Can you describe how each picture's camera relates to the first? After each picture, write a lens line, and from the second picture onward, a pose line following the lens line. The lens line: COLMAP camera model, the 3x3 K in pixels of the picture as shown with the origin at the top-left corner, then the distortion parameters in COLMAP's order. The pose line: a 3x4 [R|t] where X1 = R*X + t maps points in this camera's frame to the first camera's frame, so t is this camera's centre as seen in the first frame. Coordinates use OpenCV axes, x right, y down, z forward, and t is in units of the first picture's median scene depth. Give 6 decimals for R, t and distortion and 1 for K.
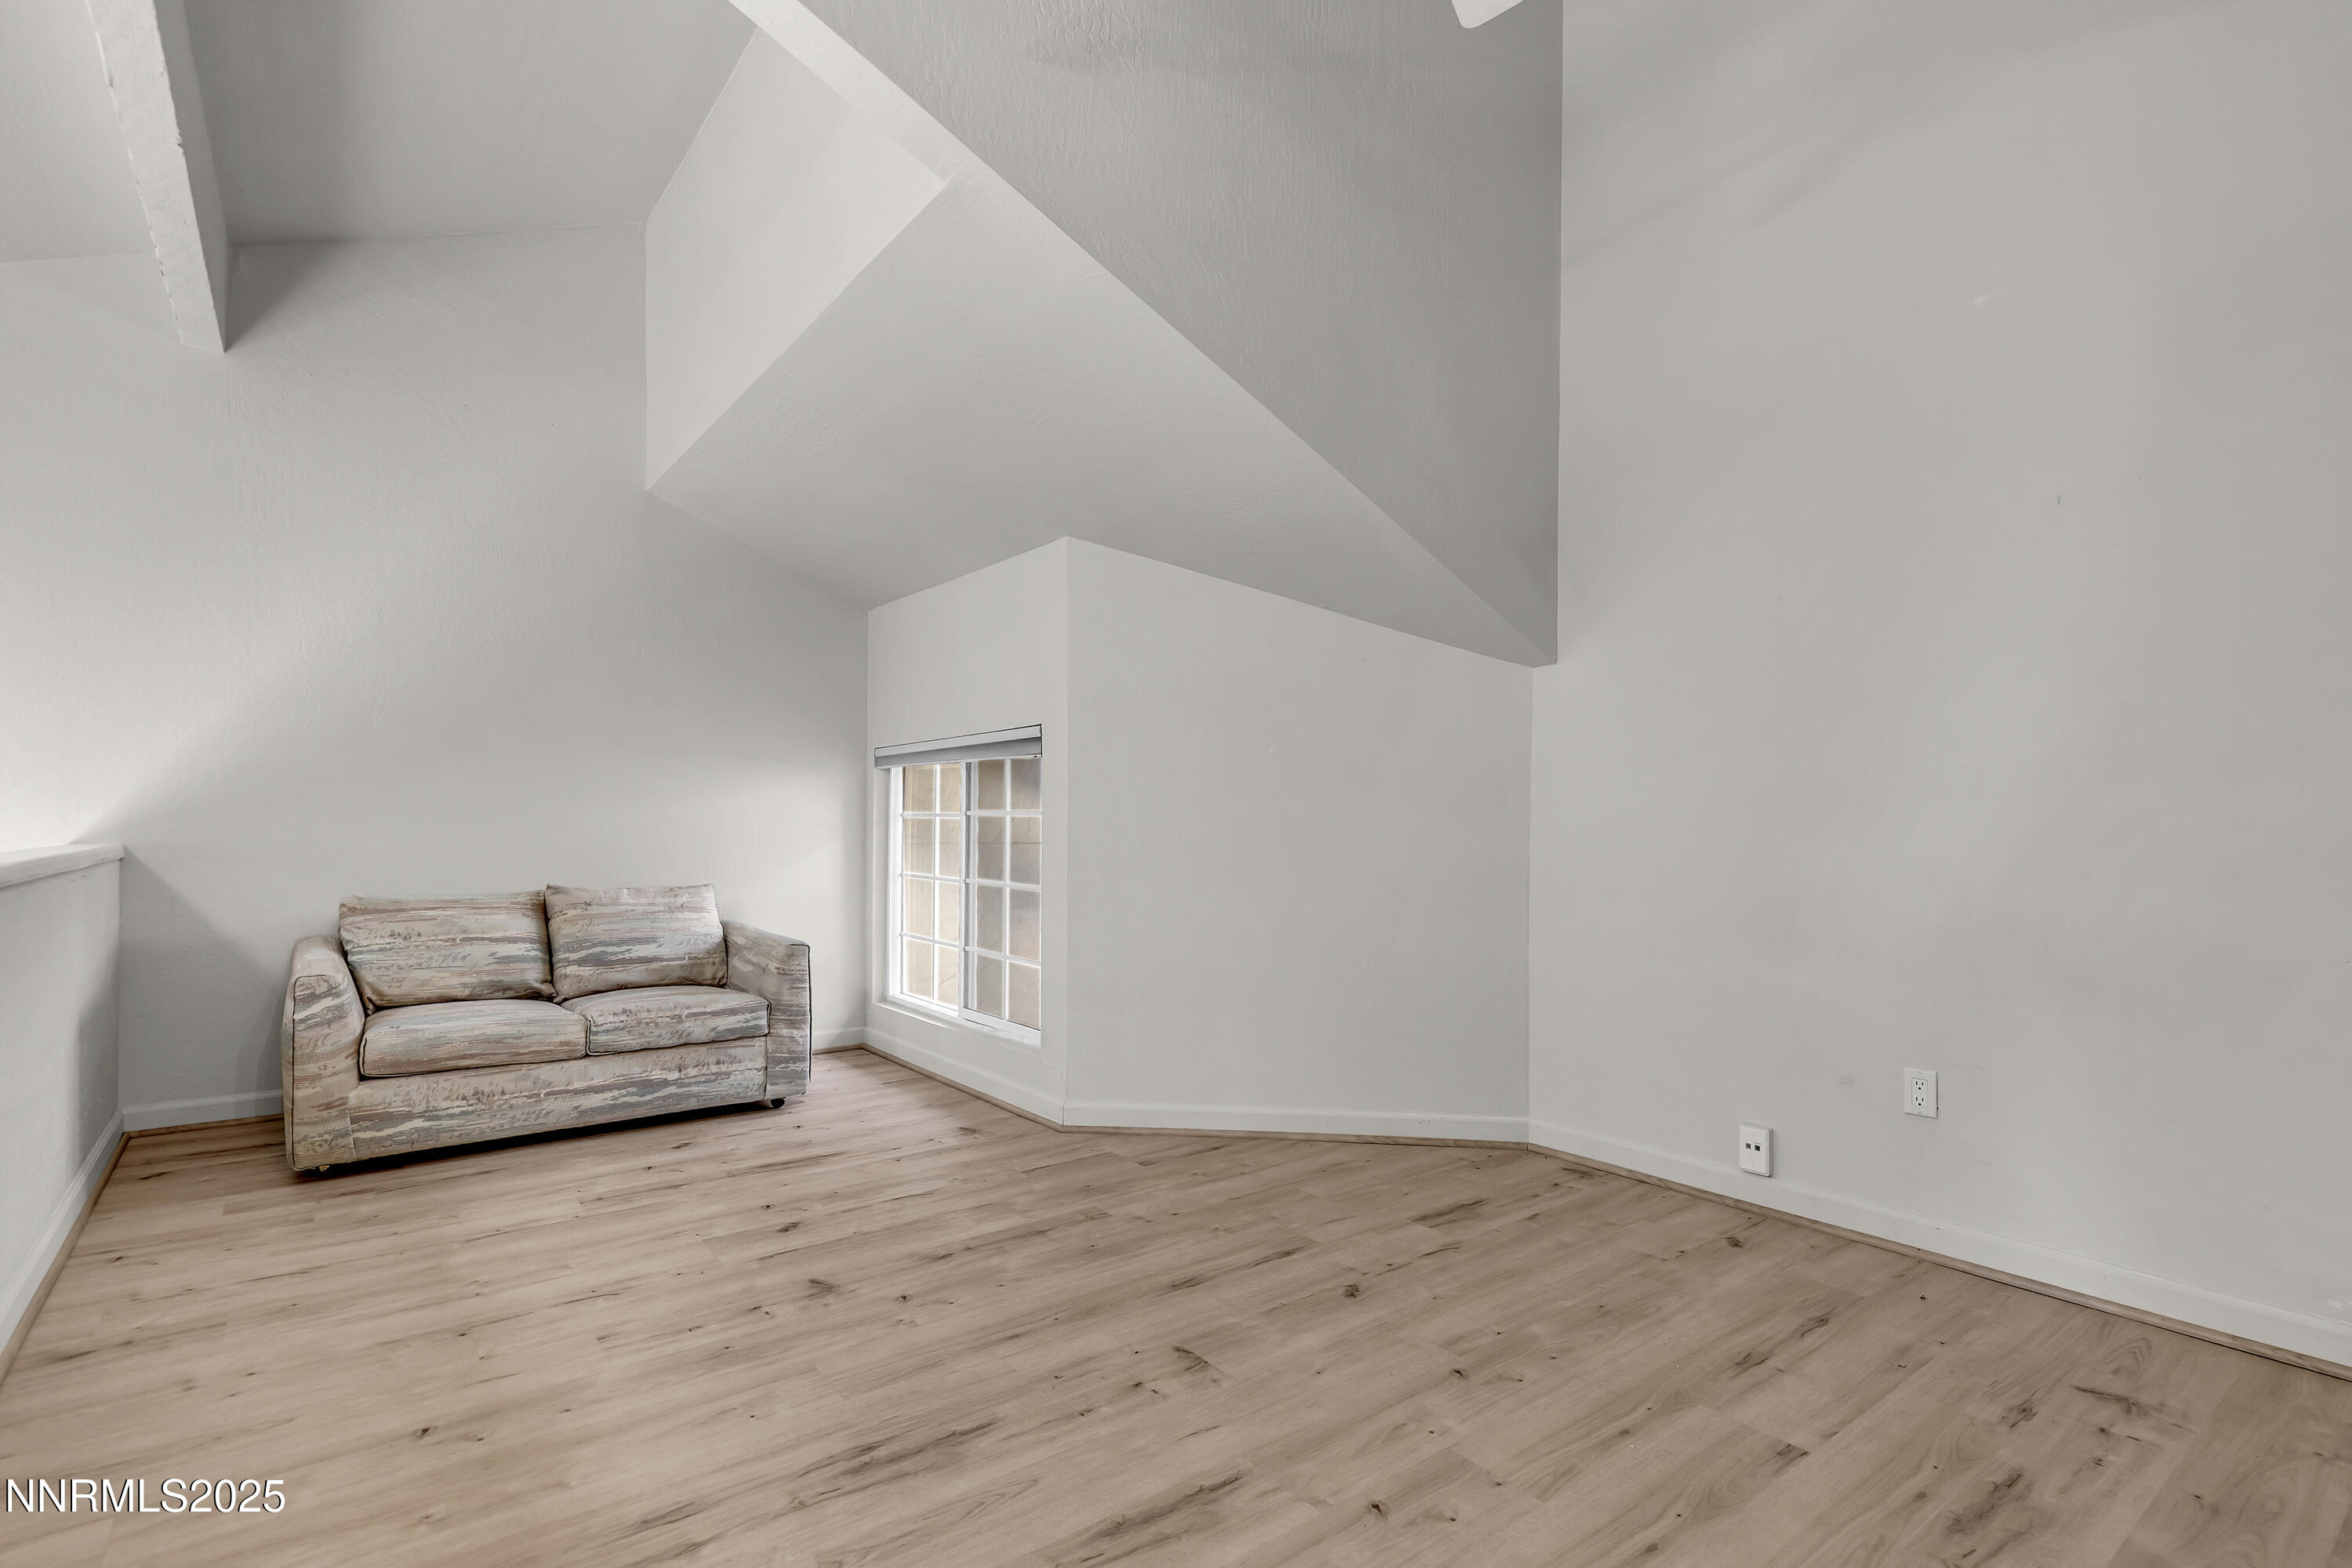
lens RADIAL K [[1143.8, 0, 1164.3], [0, 1143.8, 809.4], [0, 0, 1]] dist [0.005648, -0.000261]
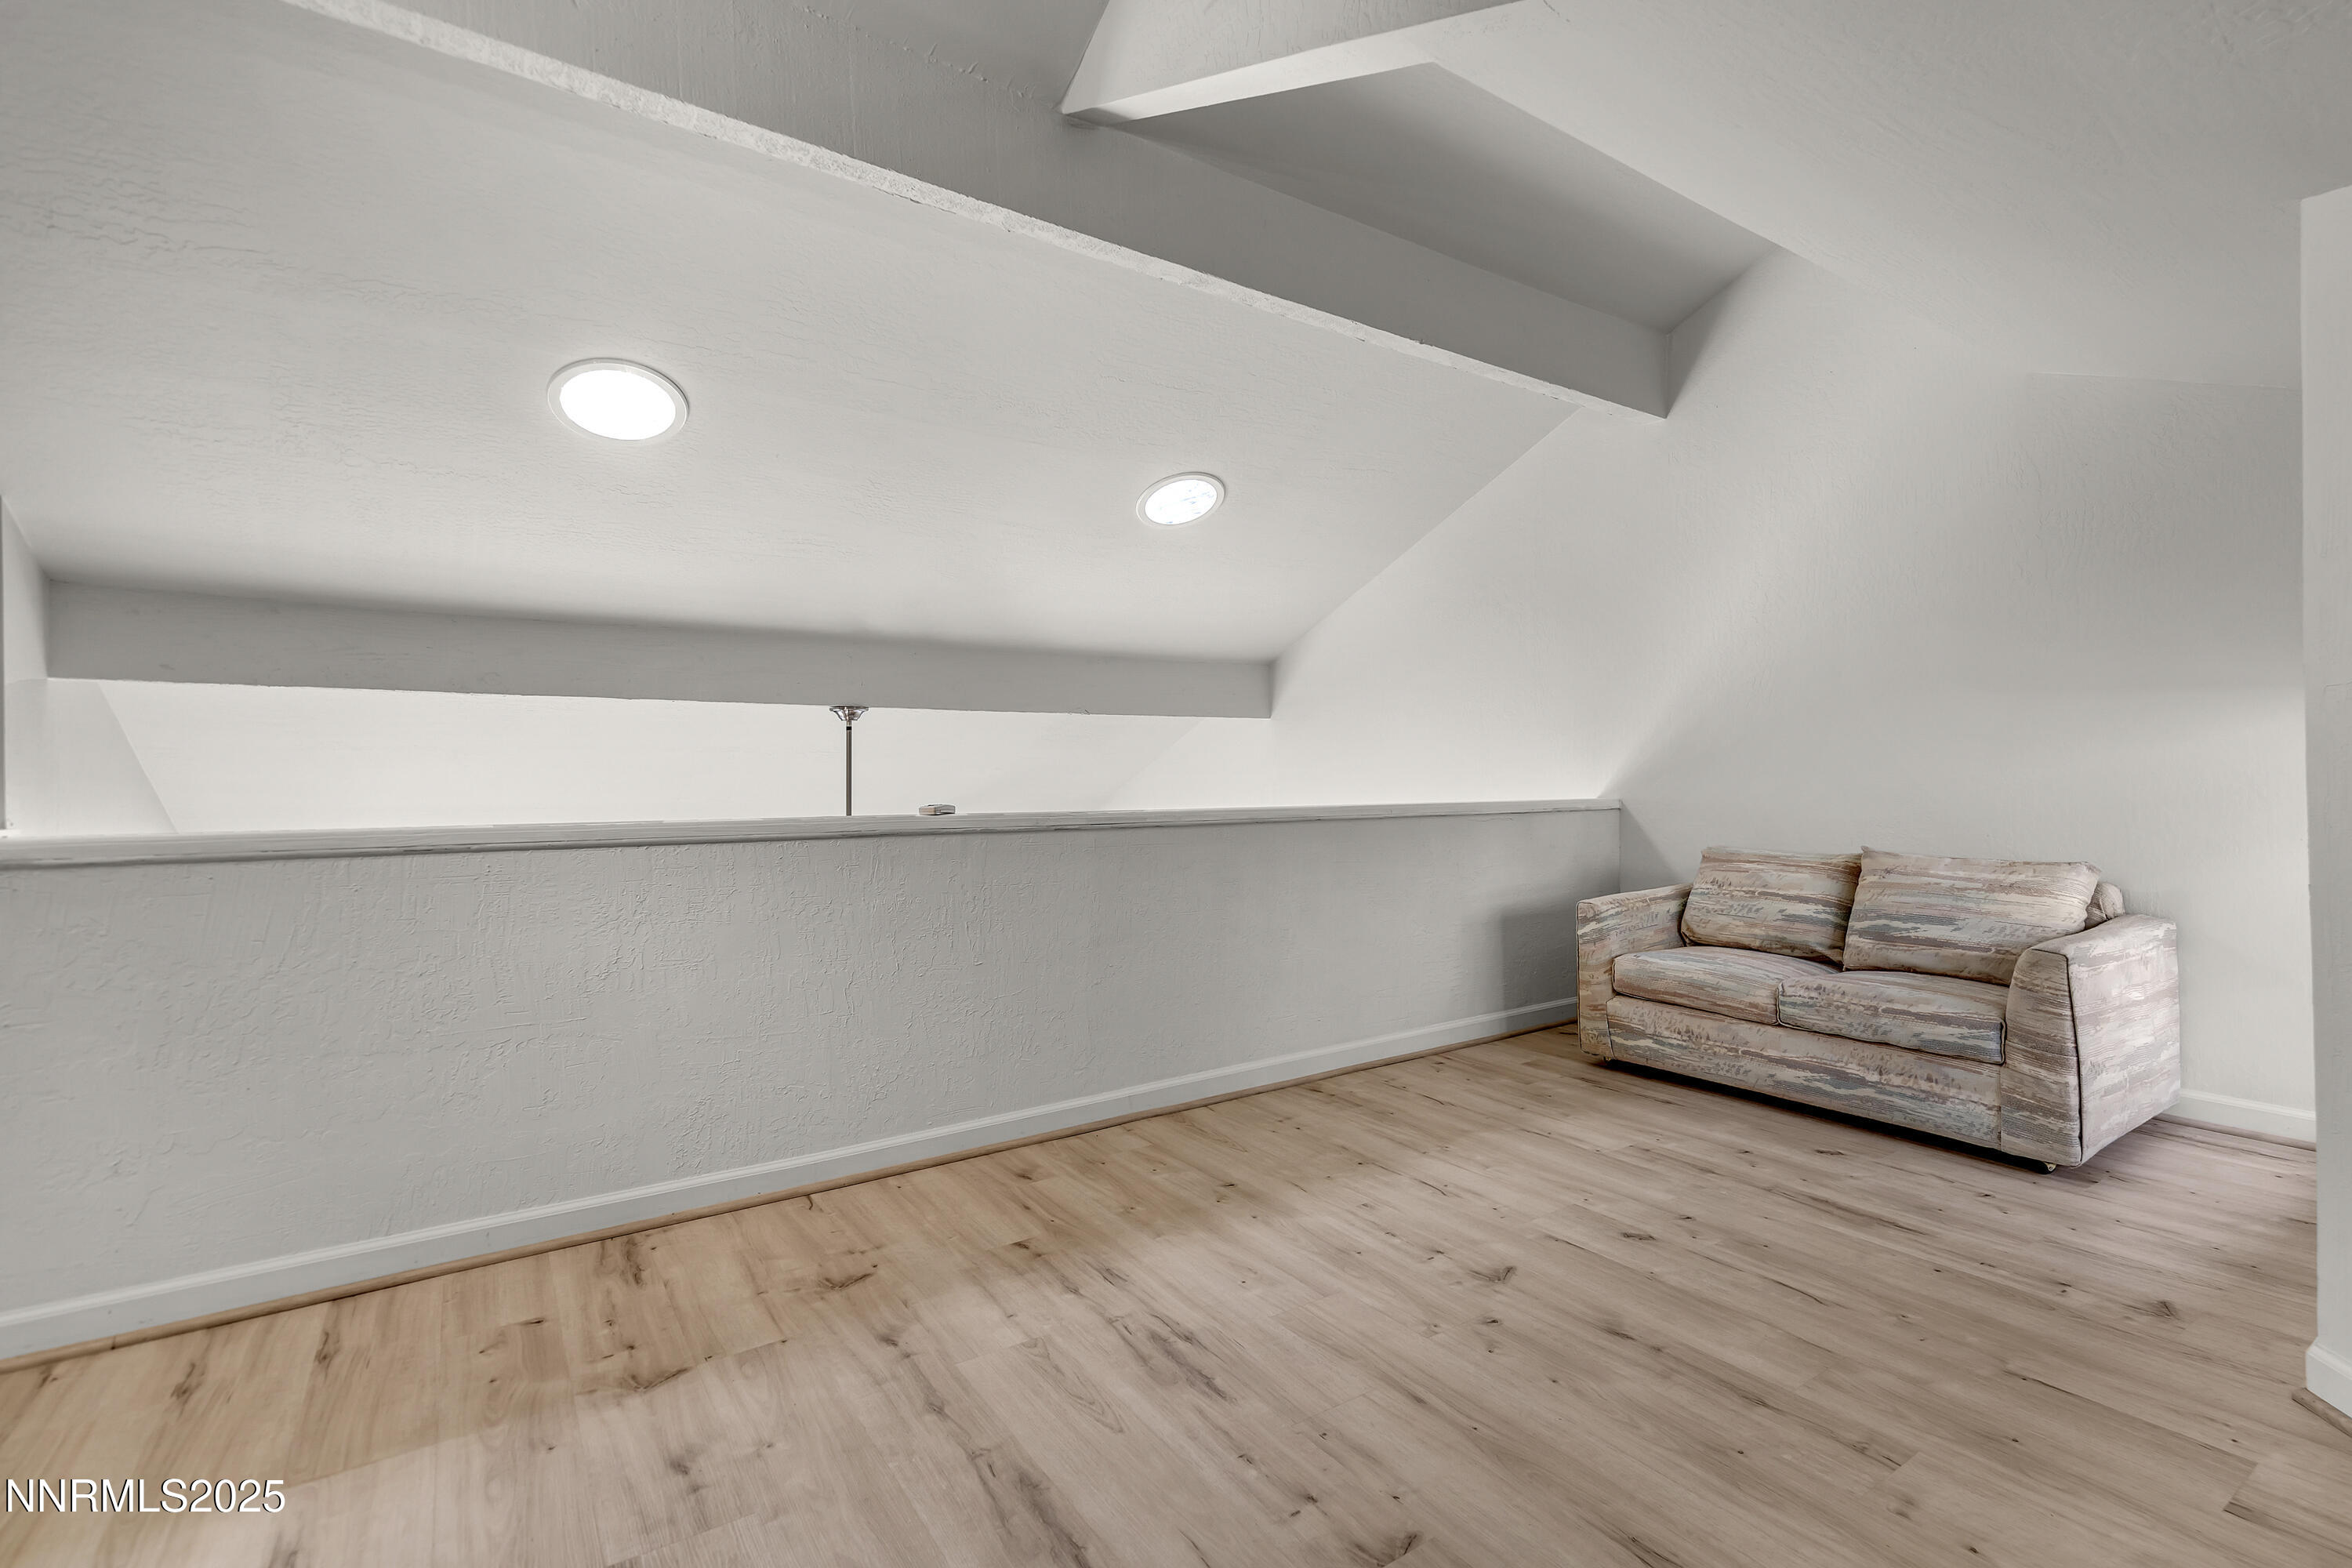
lens RADIAL K [[1040.4, 0, 1162.2], [0, 1040.4, 774.7], [0, 0, 1]] dist [0.004636, -0.000177]
pose [[-0.063799, -0.011863, -0.997892, 0.420375], [0.015789, 0.999792, -0.012895, 0.009626], [0.997838, -0.016578, -0.063599, 0.572815]]
